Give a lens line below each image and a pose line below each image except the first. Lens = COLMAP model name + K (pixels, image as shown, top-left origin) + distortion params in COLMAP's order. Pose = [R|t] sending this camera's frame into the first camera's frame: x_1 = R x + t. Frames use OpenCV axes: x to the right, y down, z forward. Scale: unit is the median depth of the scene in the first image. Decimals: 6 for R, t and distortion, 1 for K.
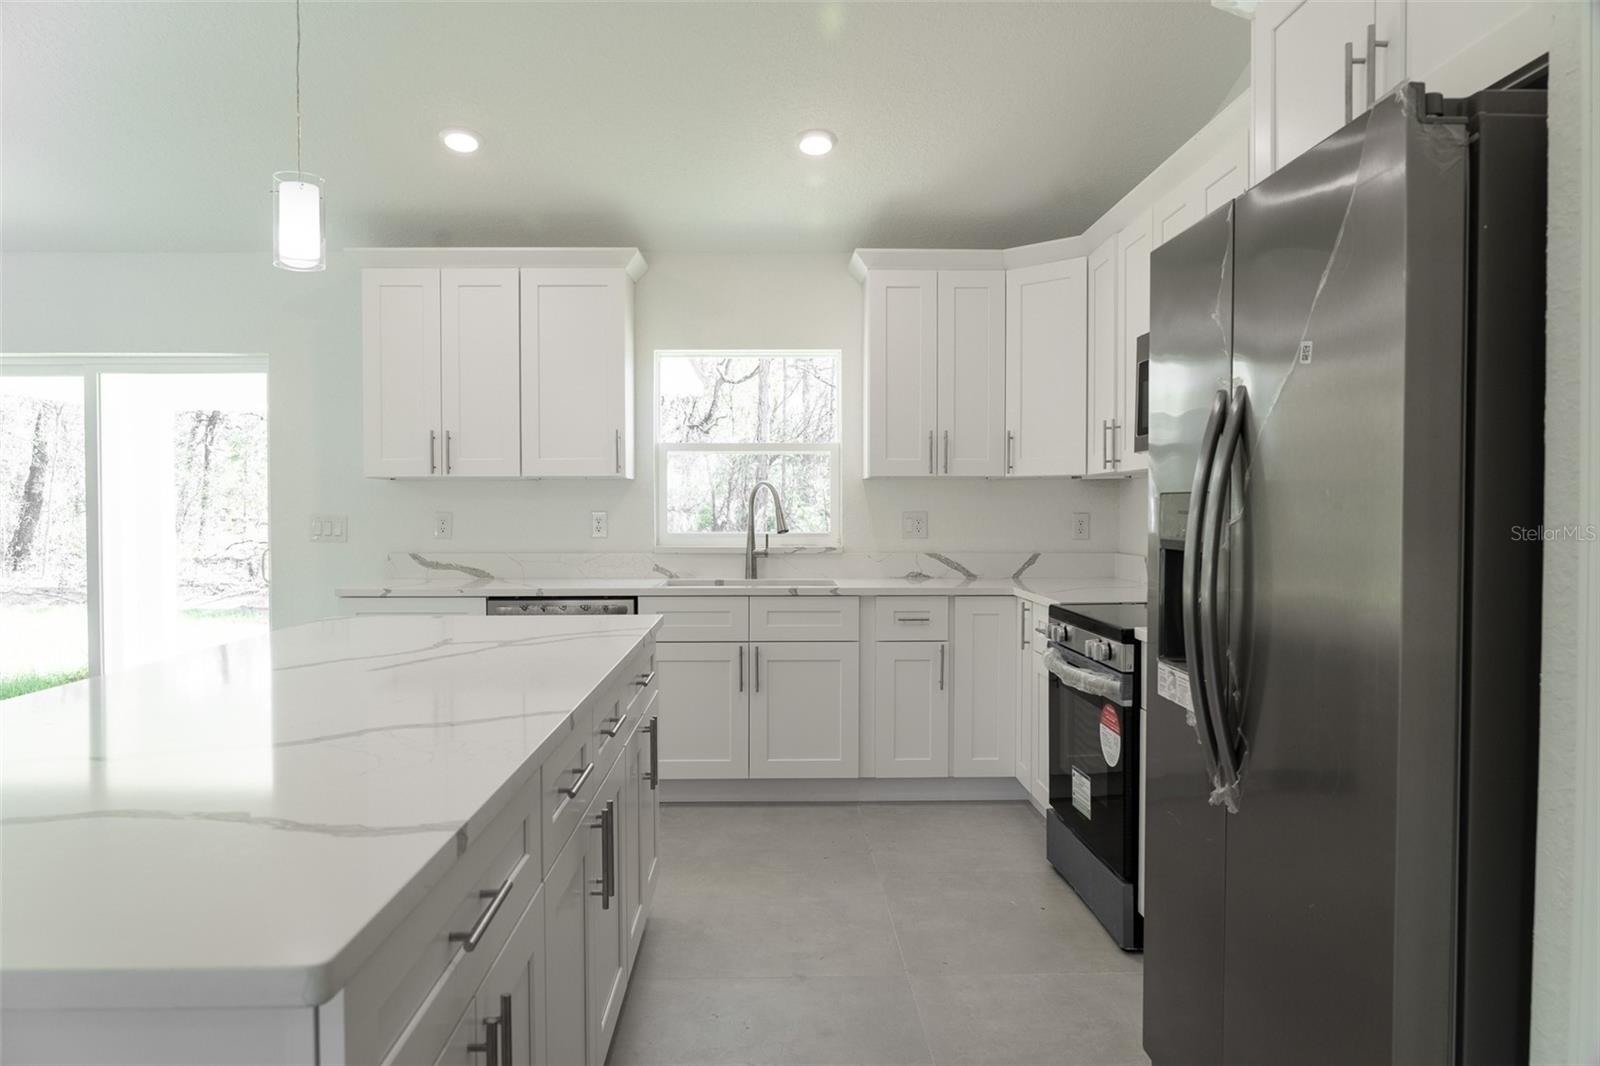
lens RADIAL K [[1095.4, 0, 800.7], [0, 1095.4, 531.4], [0, 0, 1]] dist [-0.017971, 0.008013]
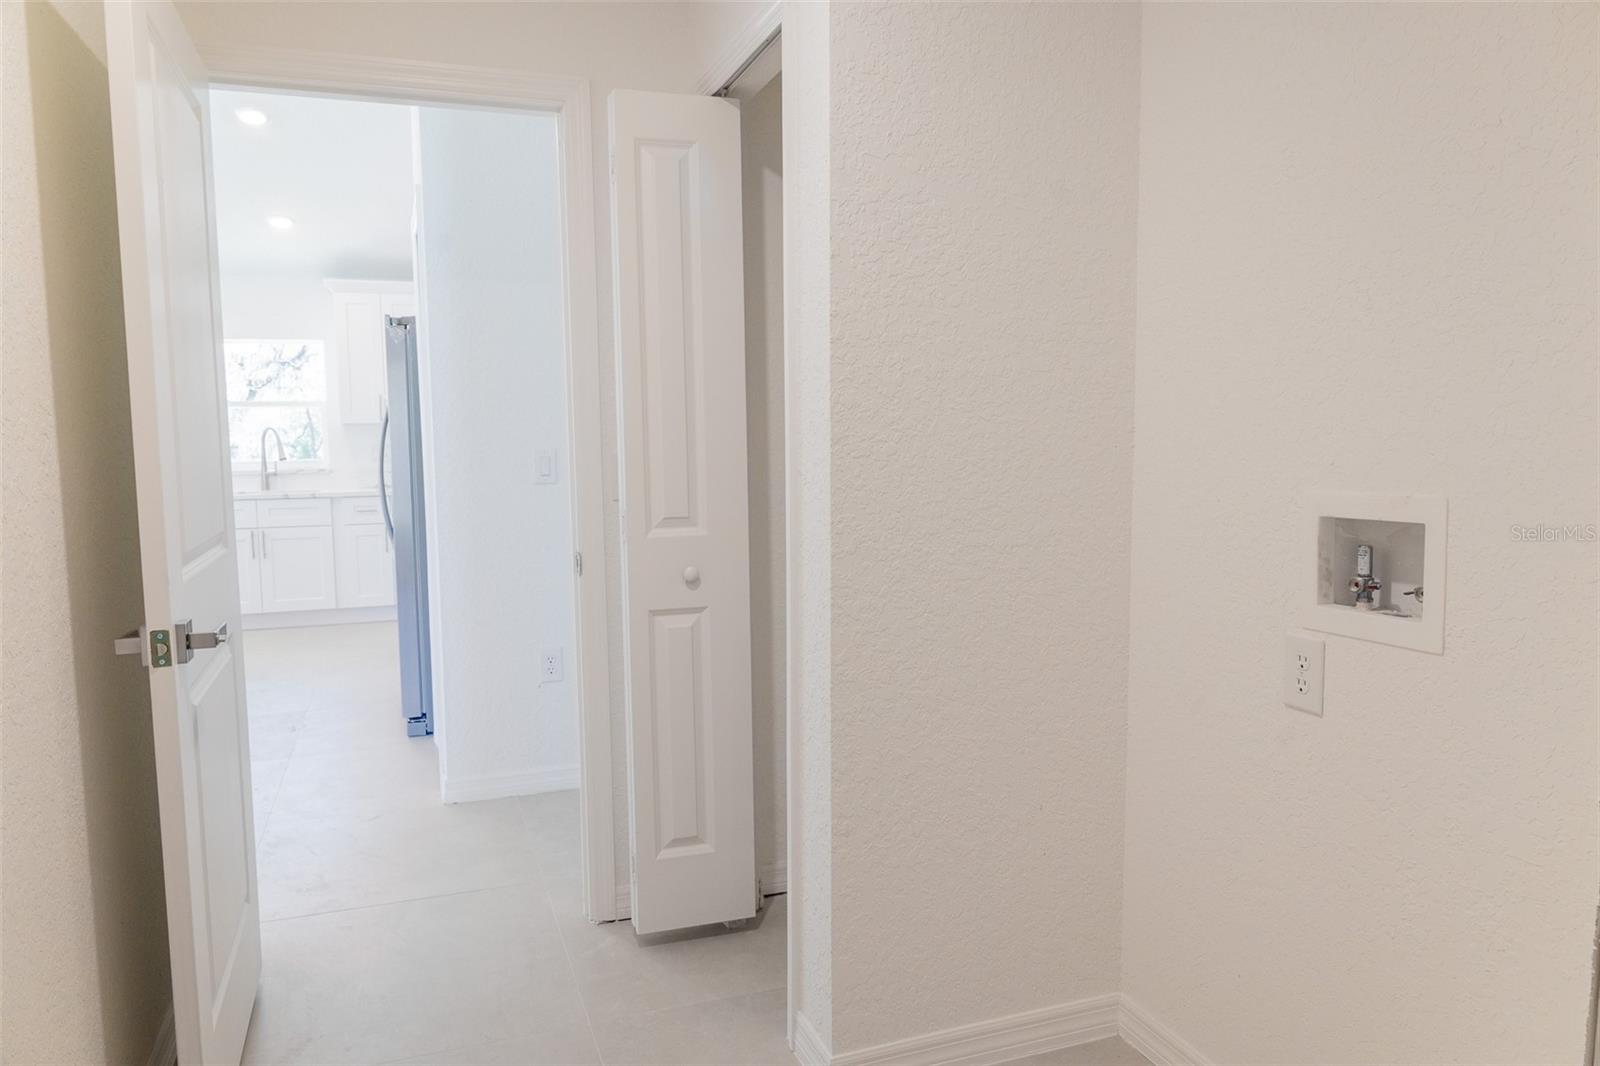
lens RADIAL K [[1095.4, 0, 797.3], [0, 1095.4, 532.2], [0, 0, 1]] dist [-0.017971, 0.008013]
pose [[0.950433, -0.036981, 0.308722, 0.198243], [0.016787, 0.997557, 0.067816, 0.010701], [-0.310475, -0.059272, 0.948732, -0.721244]]
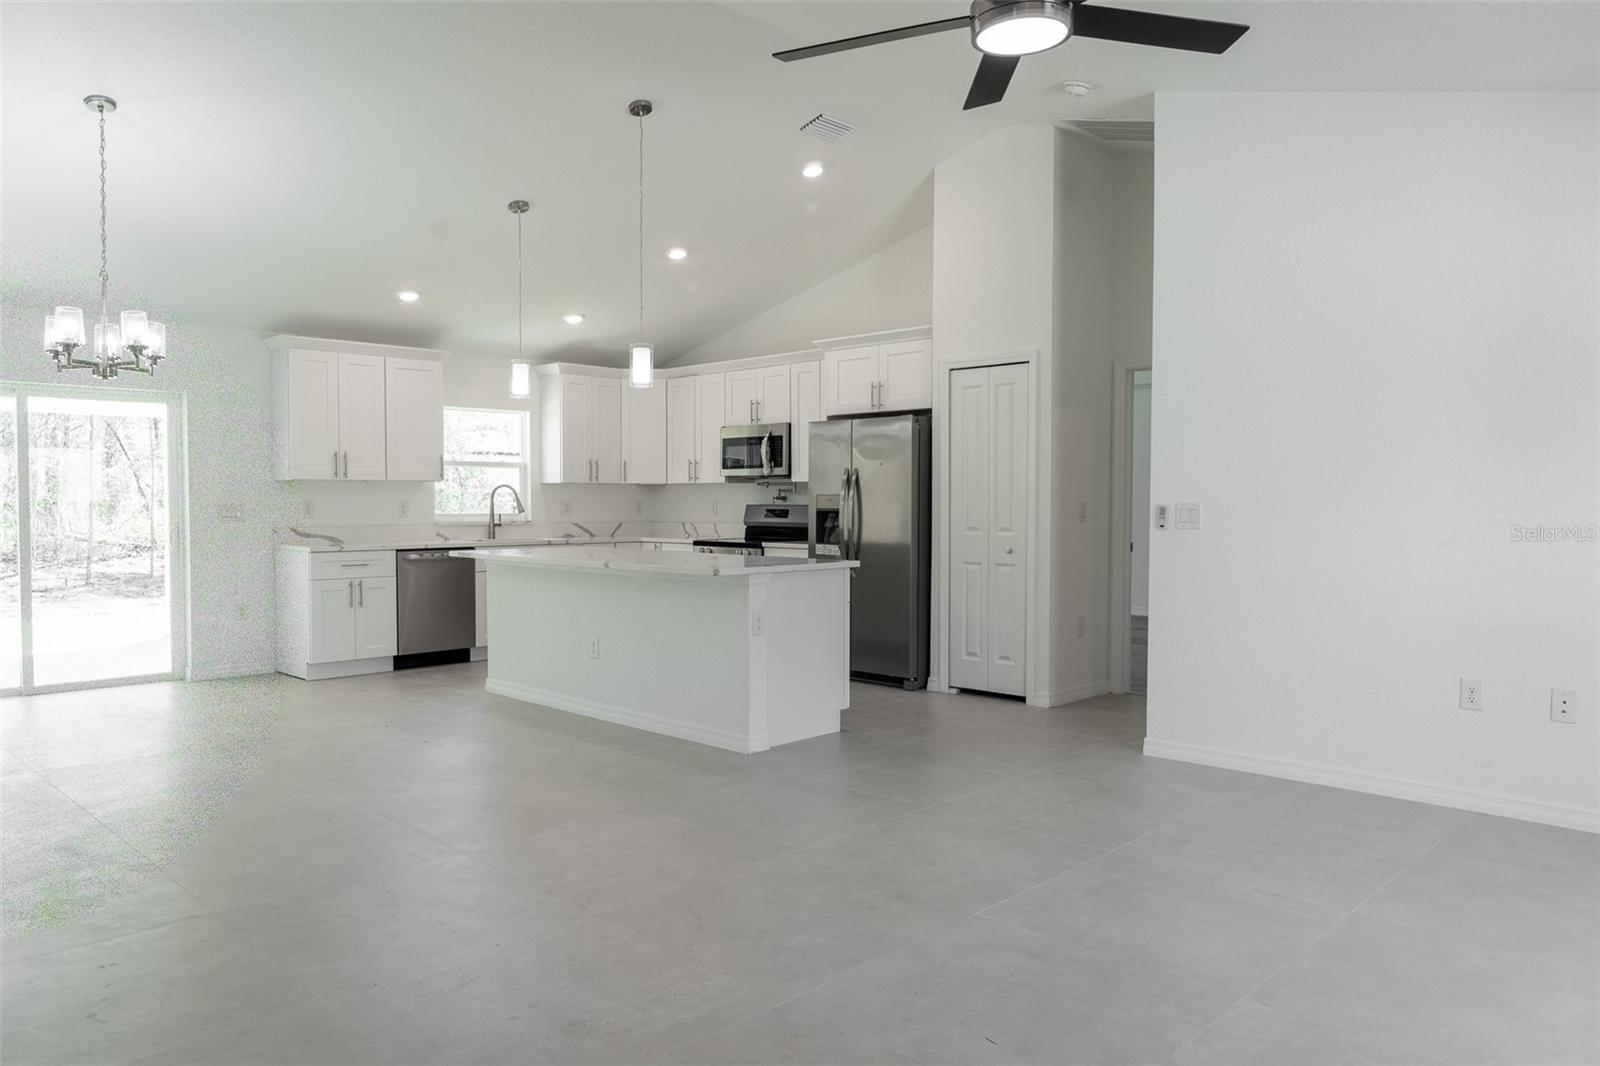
lens RADIAL K [[1095.4, 0, 801.8], [0, 1095.4, 533.7], [0, 0, 1]] dist [-0.017971, 0.008013]
pose [[0.719360, -0.020015, 0.694349, -0.963146], [0.013297, 0.999798, 0.015044, 0.015594], [-0.694510, -0.001590, 0.719481, -0.658200]]
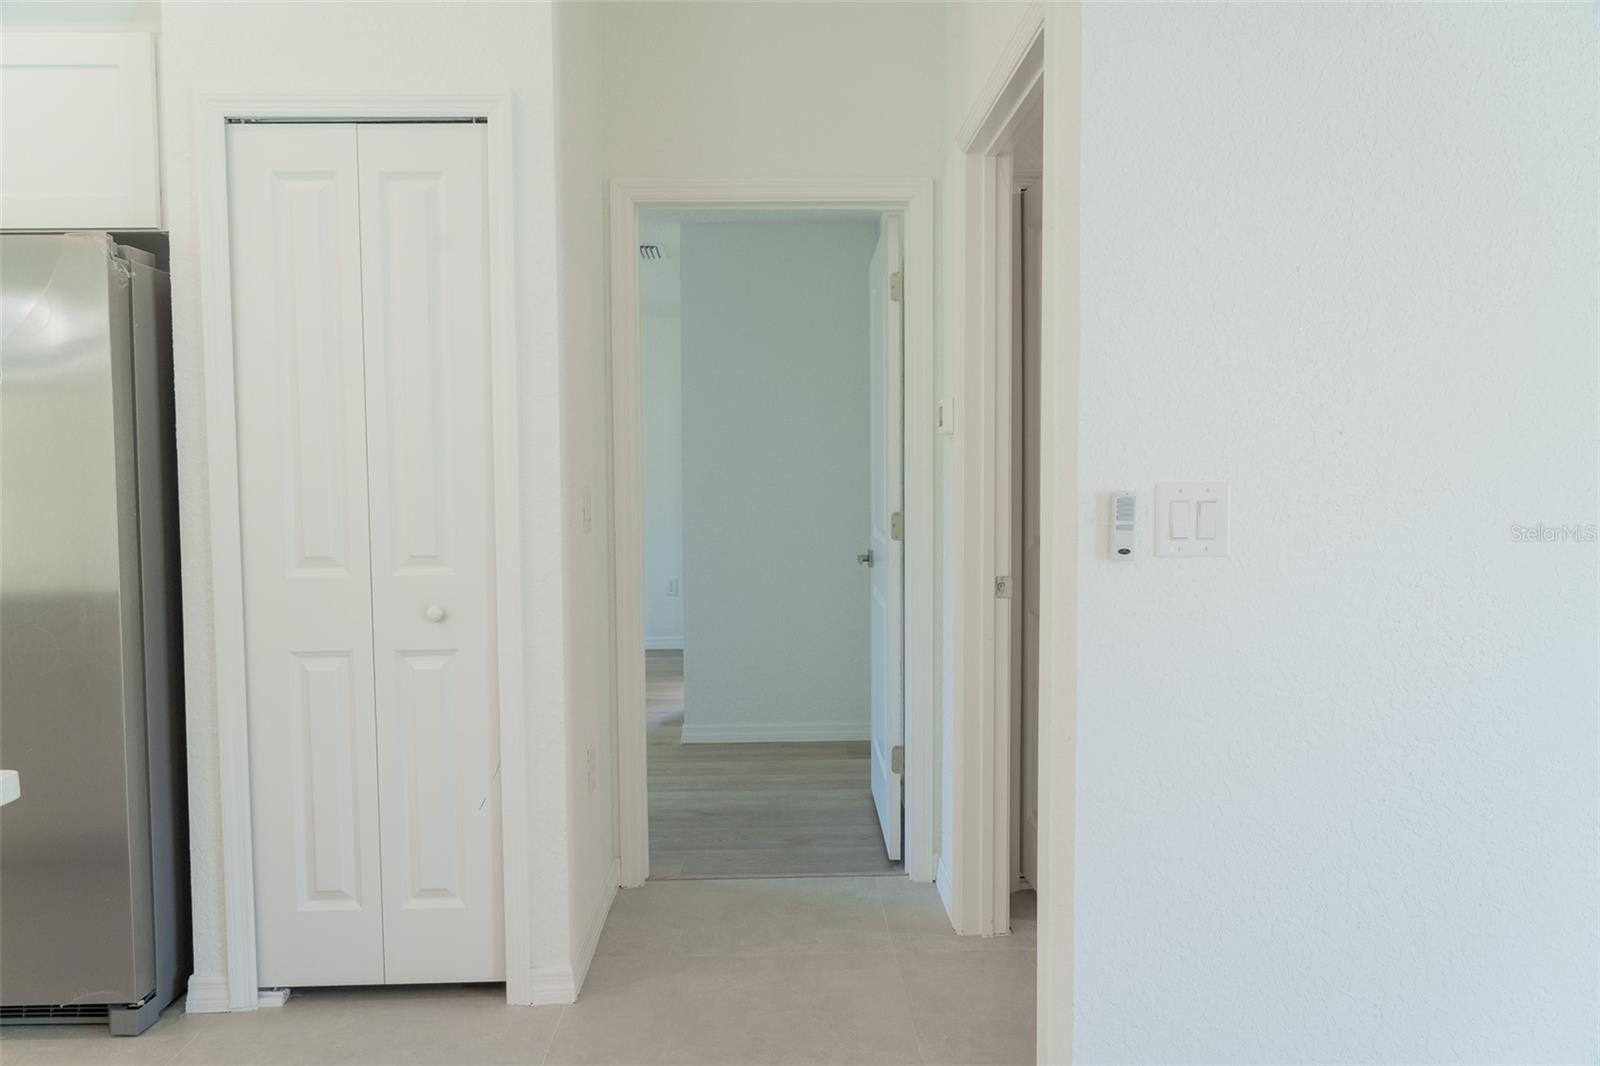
lens RADIAL K [[1095.4, 0, 810.7], [0, 1095.4, 531.7], [0, 0, 1]] dist [-0.017971, 0.008013]
pose [[-0.015016, -0.047833, 0.998742, -0.340079], [0.029887, 0.998387, 0.048265, 0.000710], [-0.999440, 0.030575, -0.013563, -0.015201]]
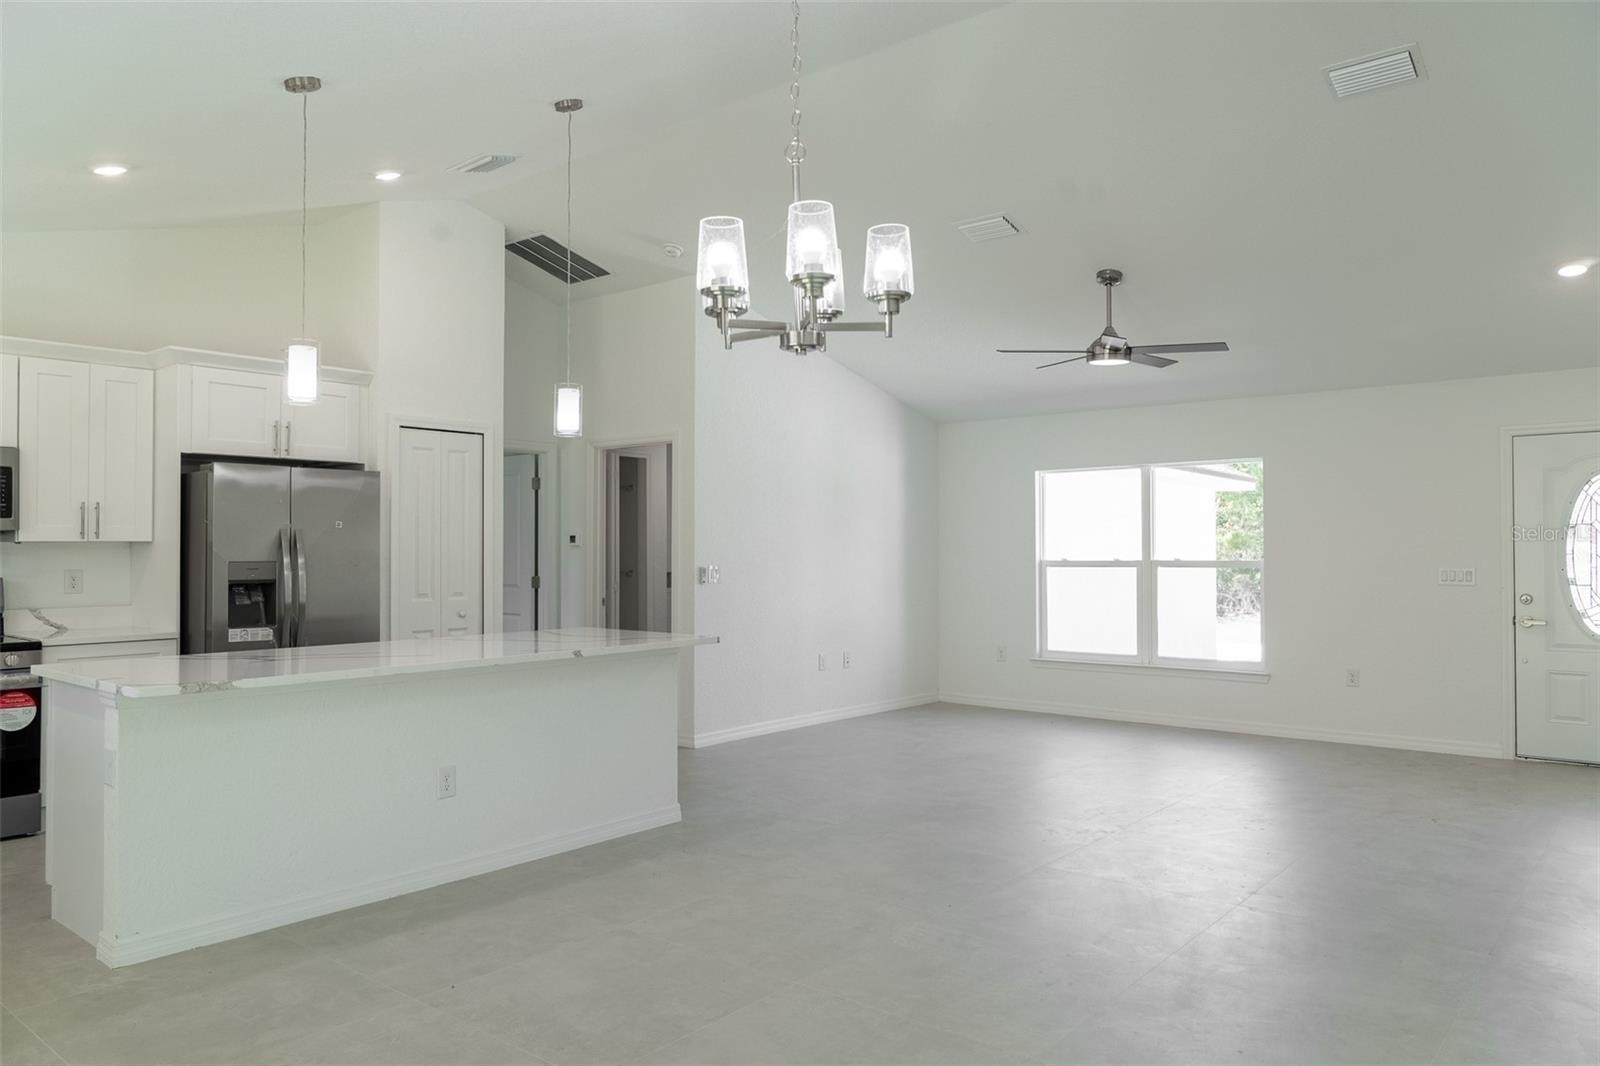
lens RADIAL K [[1095.4, 0, 790.9], [0, 1095.4, 528.4], [0, 0, 1]] dist [-0.017971, 0.008013]
pose [[-0.744657, 0.014149, 0.667298, -1.071885], [0.016293, 0.999863, -0.003019, -0.039190], [-0.667249, 0.008624, -0.744785, 0.931936]]
